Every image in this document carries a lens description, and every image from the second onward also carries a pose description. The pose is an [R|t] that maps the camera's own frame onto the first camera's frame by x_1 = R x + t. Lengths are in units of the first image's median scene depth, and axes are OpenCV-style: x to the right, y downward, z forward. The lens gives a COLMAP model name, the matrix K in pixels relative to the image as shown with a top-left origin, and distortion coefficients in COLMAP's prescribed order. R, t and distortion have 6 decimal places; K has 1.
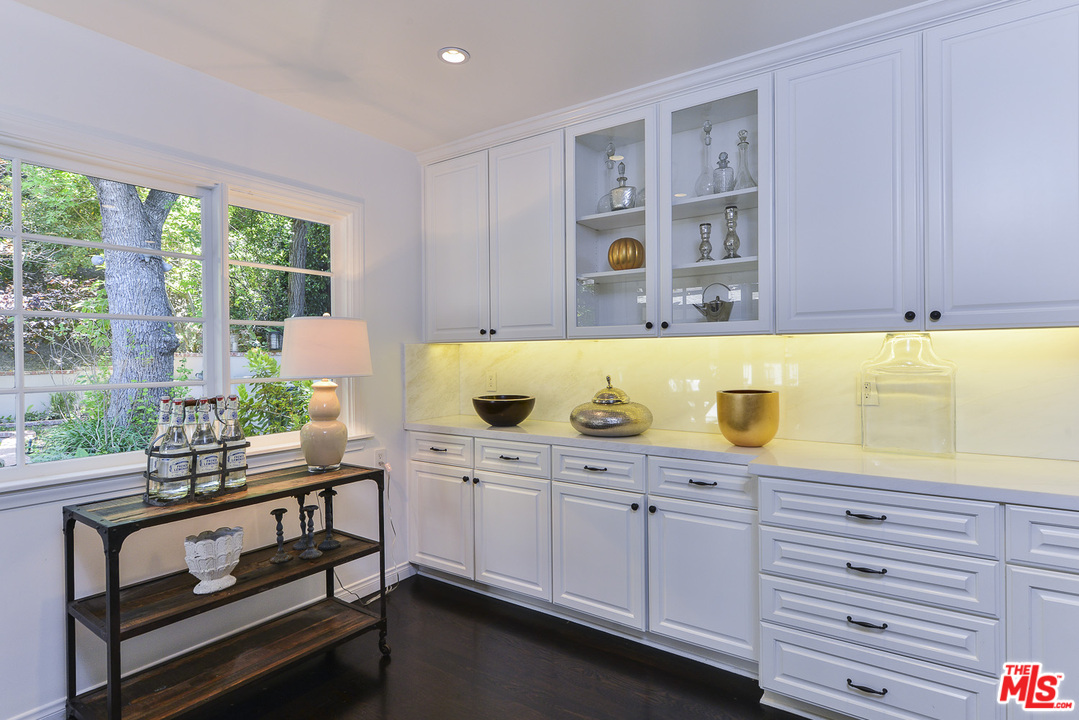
lens RADIAL K [[578.2, 0, 539.7], [0, 578.2, 353.1], [0, 0, 1]] dist [0.001798, -0.002558]
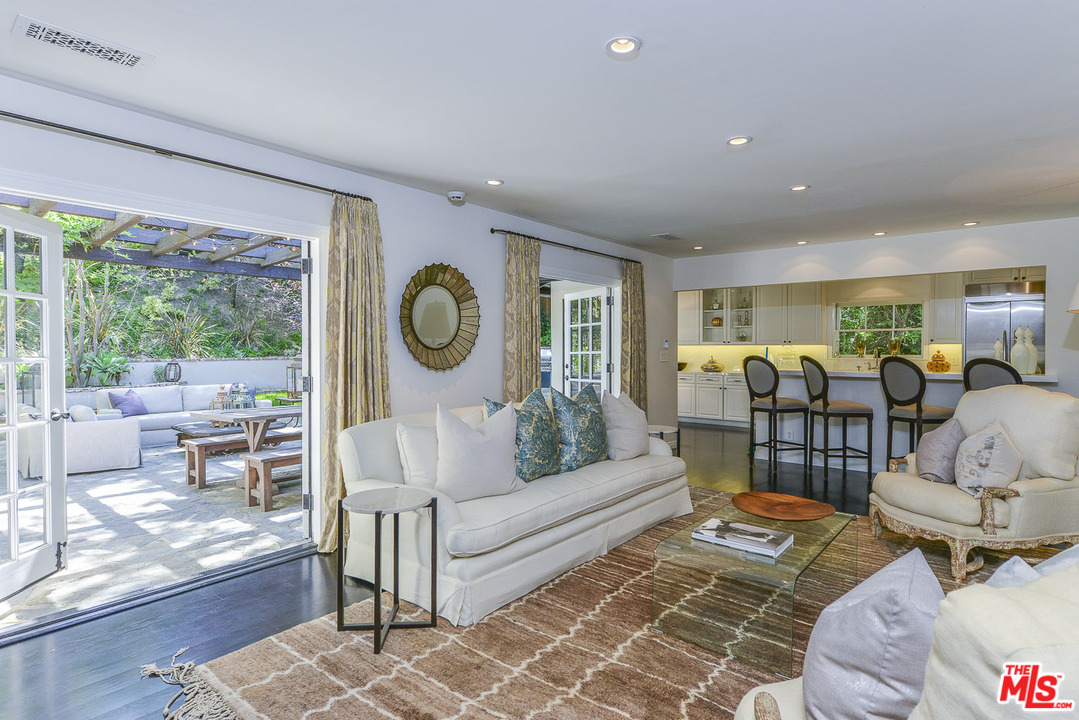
lens RADIAL K [[581.8, 0, 560.4], [0, 581.8, 355.3], [0, 0, 1]] dist [0.000588, -0.000051]
pose [[0.999626, 0.008613, -0.025942, -0.794612], [-0.008278, 0.999881, 0.012996, -0.002975], [0.026050, -0.012776, 0.999579, -2.890305]]
